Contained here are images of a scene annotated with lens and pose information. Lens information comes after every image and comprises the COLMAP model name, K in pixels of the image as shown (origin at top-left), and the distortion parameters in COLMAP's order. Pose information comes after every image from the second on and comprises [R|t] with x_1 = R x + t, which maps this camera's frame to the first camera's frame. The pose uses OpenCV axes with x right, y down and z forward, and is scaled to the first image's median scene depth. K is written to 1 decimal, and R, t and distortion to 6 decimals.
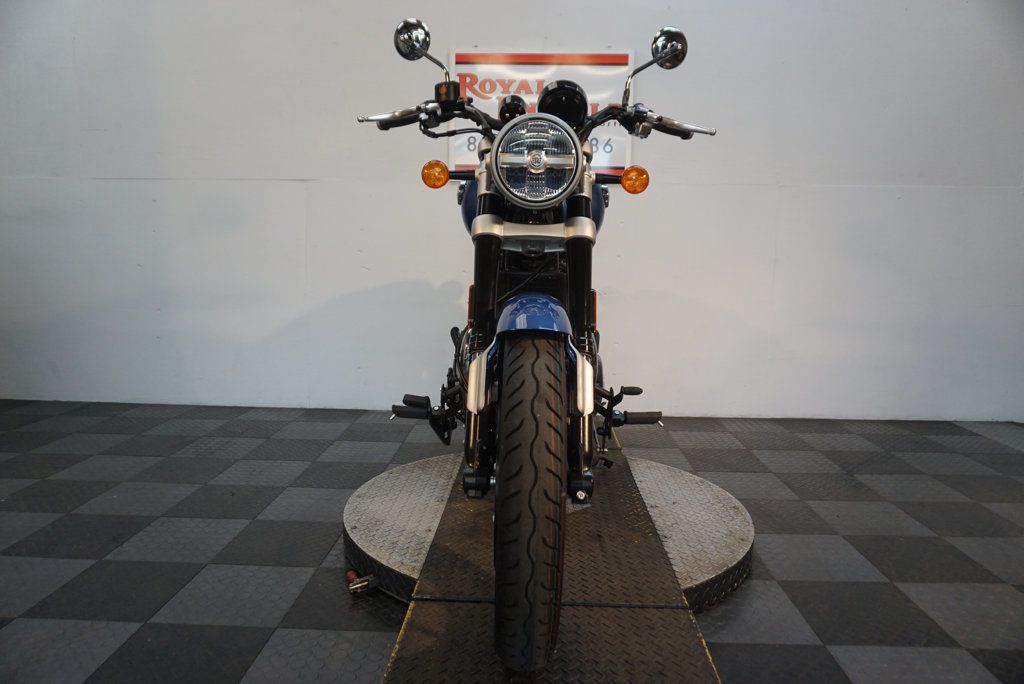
lens RADIAL K [[690.9, 0, 508.2], [0, 690.9, 339.9], [0, 0, 1]] dist [-0.048441, 0.031500]
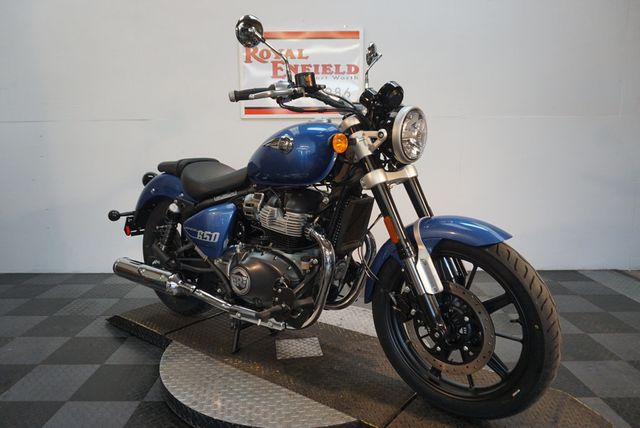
lens RADIAL K [[456.4, 0, 317.2], [0, 456.4, 214.5], [0, 0, 1]] dist [-0.055680, 0.035564]
pose [[0.999275, -0.026045, 0.027769, 0.072365], [0.025313, 0.999331, 0.026387, -0.074180], [-0.028438, -0.025665, 0.999266, 0.021342]]
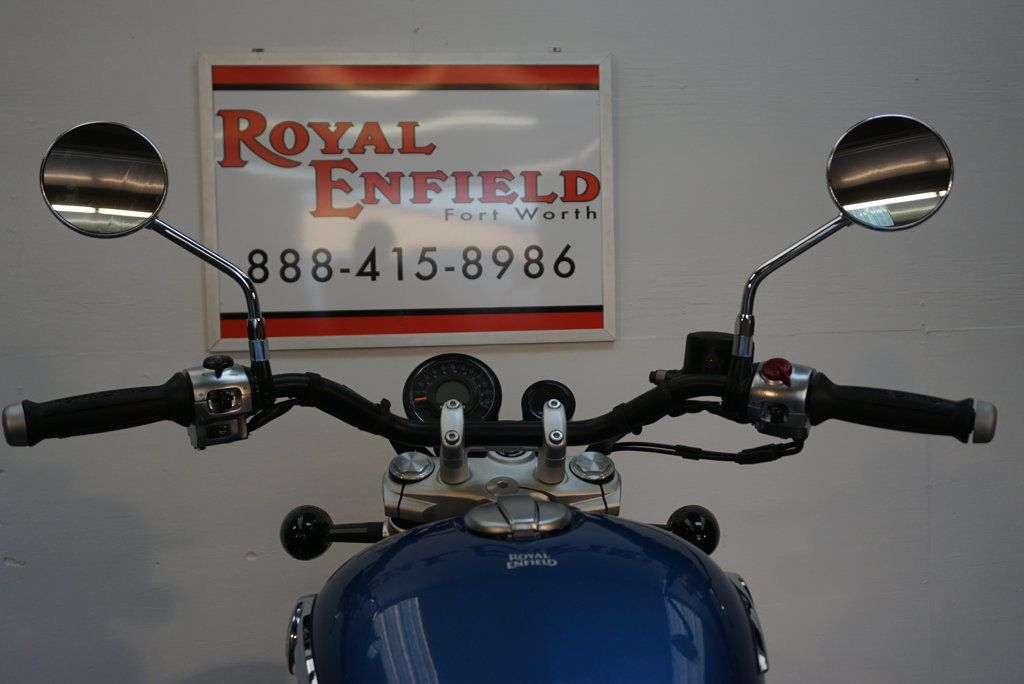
lens RADIAL K [[971.9, 0, 503.5], [0, 971.9, 338.1], [0, 0, 1]] dist [0.001249, 0.000000]
pose [[0.991421, -0.041925, 0.123800, 0.037488], [0.054142, 0.993808, -0.097027, -0.270784], [-0.118966, 0.102897, 0.987552, 0.592144]]
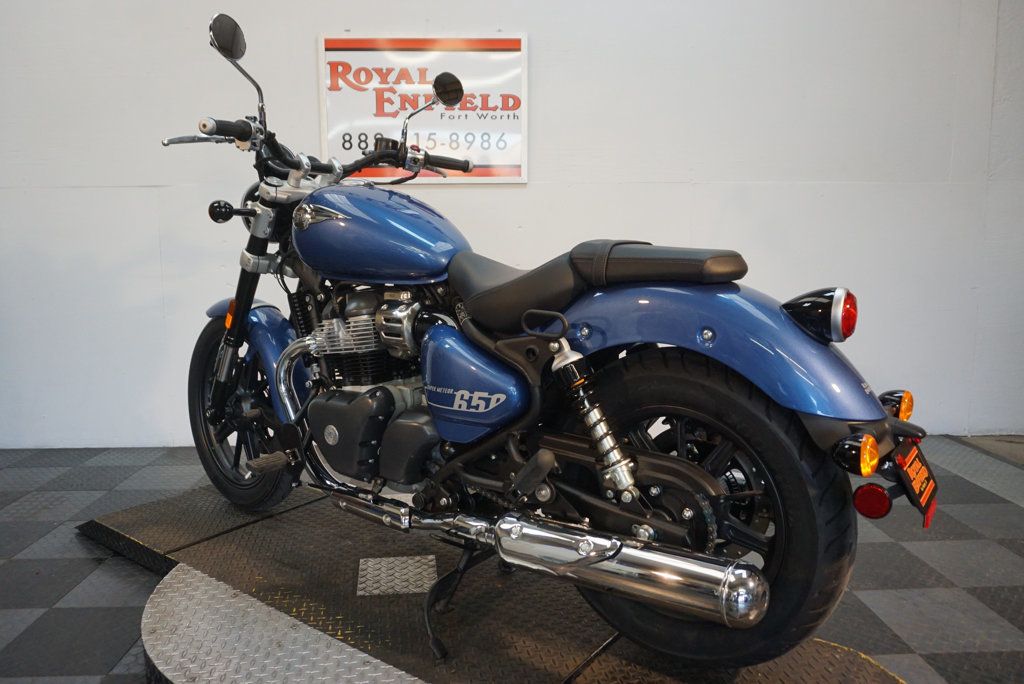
lens RADIAL K [[730.3, 0, 508.4], [0, 730.3, 341.6], [0, 0, 1]] dist [-0.055680, 0.035564]
pose [[0.997458, -0.029409, 0.064902, 0.134095], [0.028816, 0.999534, 0.010050, -0.052856], [-0.065168, -0.008154, 0.997841, 0.095779]]
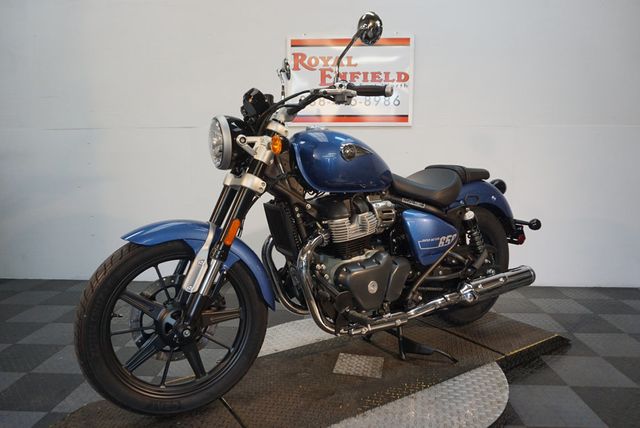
lens RADIAL K [[456.4, 0, 316.3], [0, 456.4, 213.0], [0, 0, 1]] dist [-0.055680, 0.035564]
pose [[0.999642, -0.013159, -0.023276, -0.008225], [0.013168, 0.999913, 0.000241, -0.075625], [0.023271, -0.000548, 0.999729, 0.058979]]
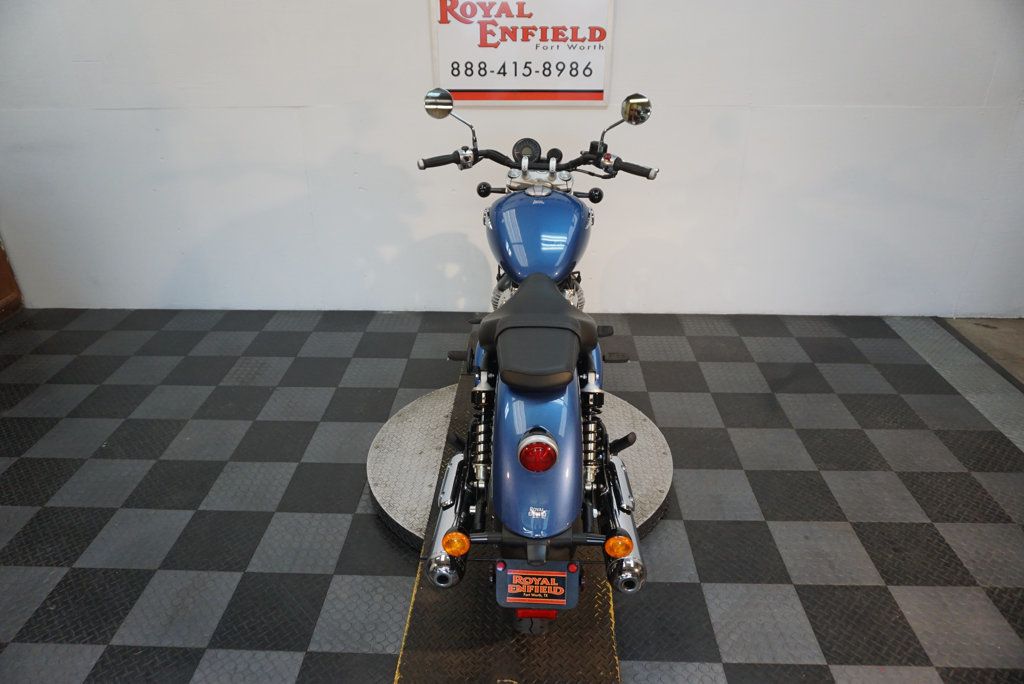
lens RADIAL K [[690.9, 0, 508.9], [0, 690.9, 342.4], [0, 0, 1]] dist [-0.048441, 0.031500]
pose [[0.999801, -0.017900, -0.008788, 0.045475], [0.019810, 0.941985, 0.335070, -0.383556], [0.002281, -0.335178, 0.942152, -0.165186]]
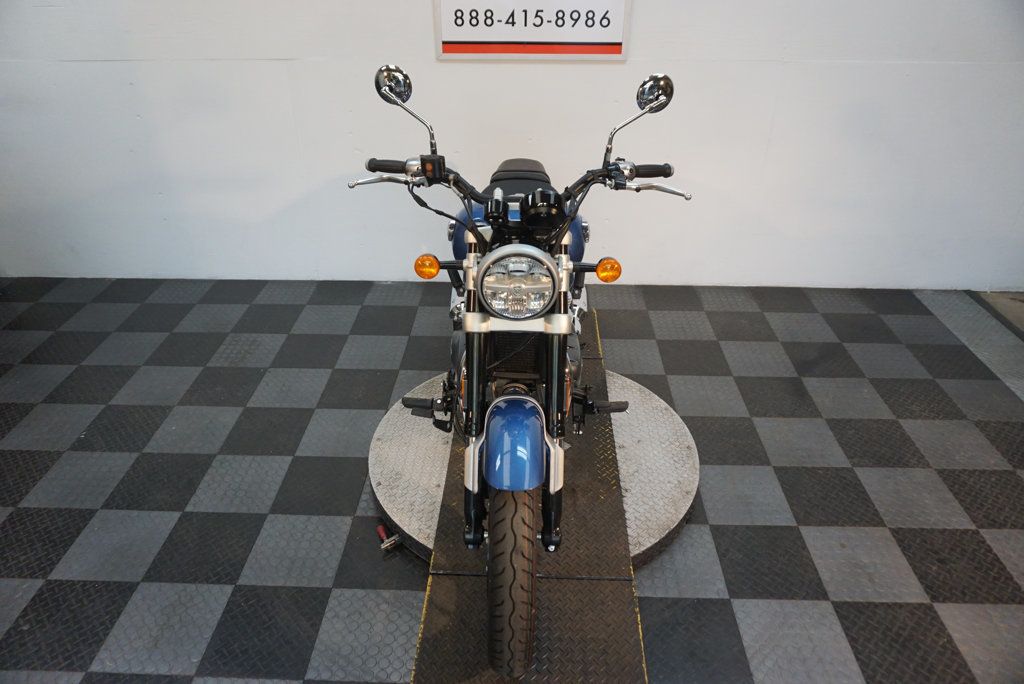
lens RADIAL K [[690.9, 0, 508.5], [0, 690.9, 341.2], [0, 0, 1]] dist [-0.048441, 0.031500]
pose [[0.999883, -0.014133, -0.005931, 0.020859], [0.015325, 0.915158, 0.402803, -0.406244], [-0.000265, -0.402847, 0.915267, -0.040195]]
